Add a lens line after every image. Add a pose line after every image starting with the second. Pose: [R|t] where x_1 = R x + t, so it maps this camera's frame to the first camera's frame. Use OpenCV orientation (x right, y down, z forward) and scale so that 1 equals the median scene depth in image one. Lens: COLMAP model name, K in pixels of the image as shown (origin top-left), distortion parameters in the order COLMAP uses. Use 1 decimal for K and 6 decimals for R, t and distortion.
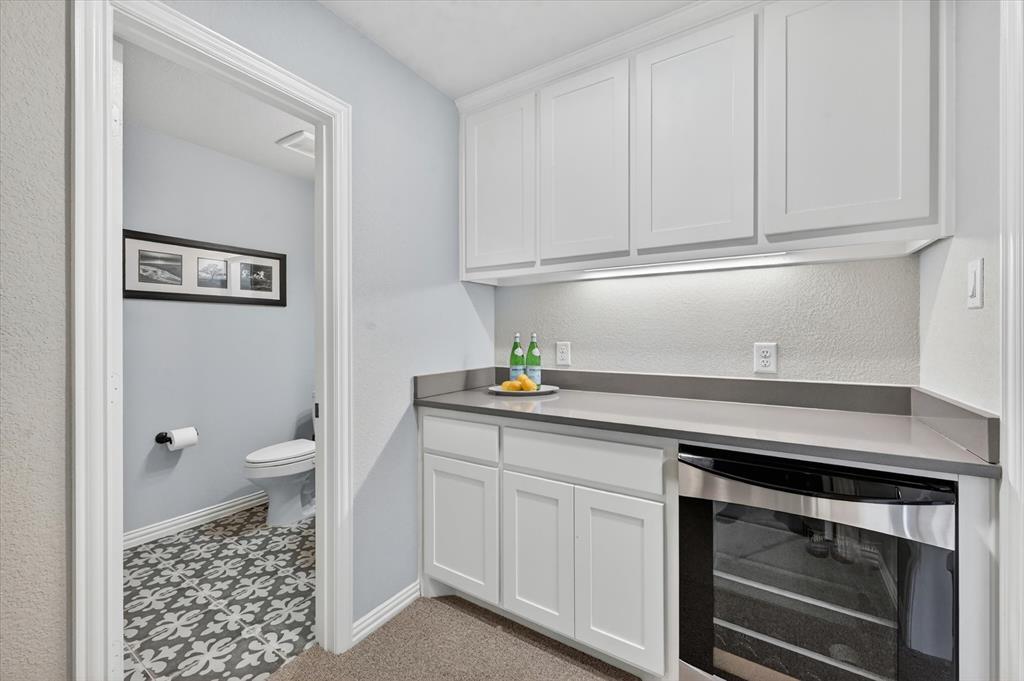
lens RADIAL K [[406.4, 0, 512.0], [0, 406.4, 336.5], [0, 0, 1]] dist [-0.001513, -0.000337]
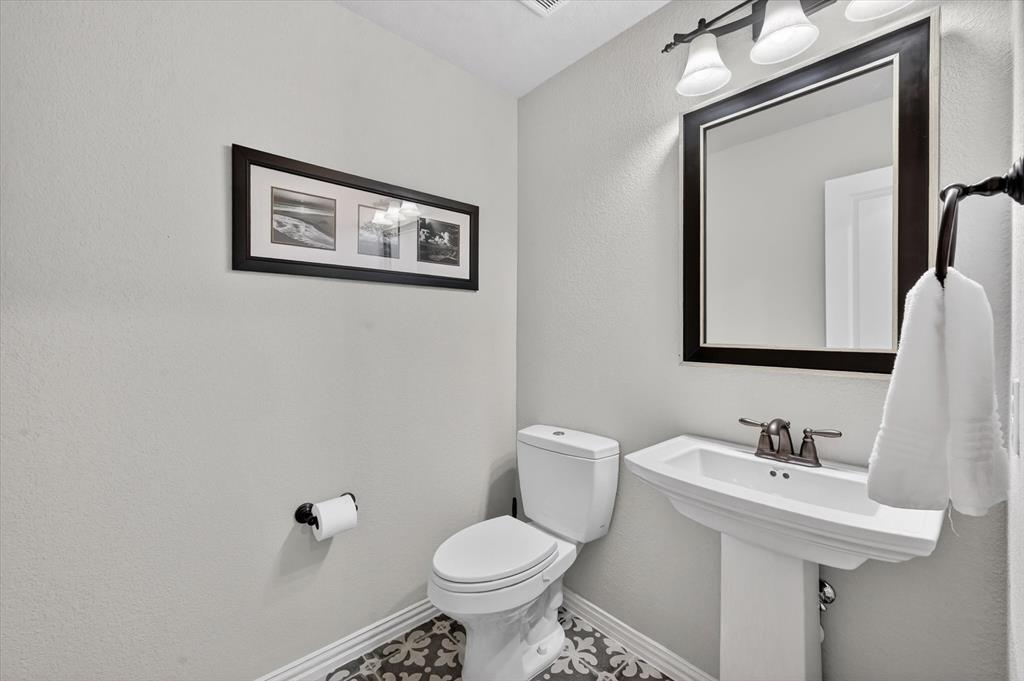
lens RADIAL K [[406.4, 0, 511.1], [0, 406.4, 336.7], [0, 0, 1]] dist [-0.001513, -0.000337]
pose [[0.962989, 0.006193, -0.269471, -0.392677], [-0.006169, 0.999981, 0.000939, -0.004826], [0.269472, 0.000758, 0.963008, 0.482388]]
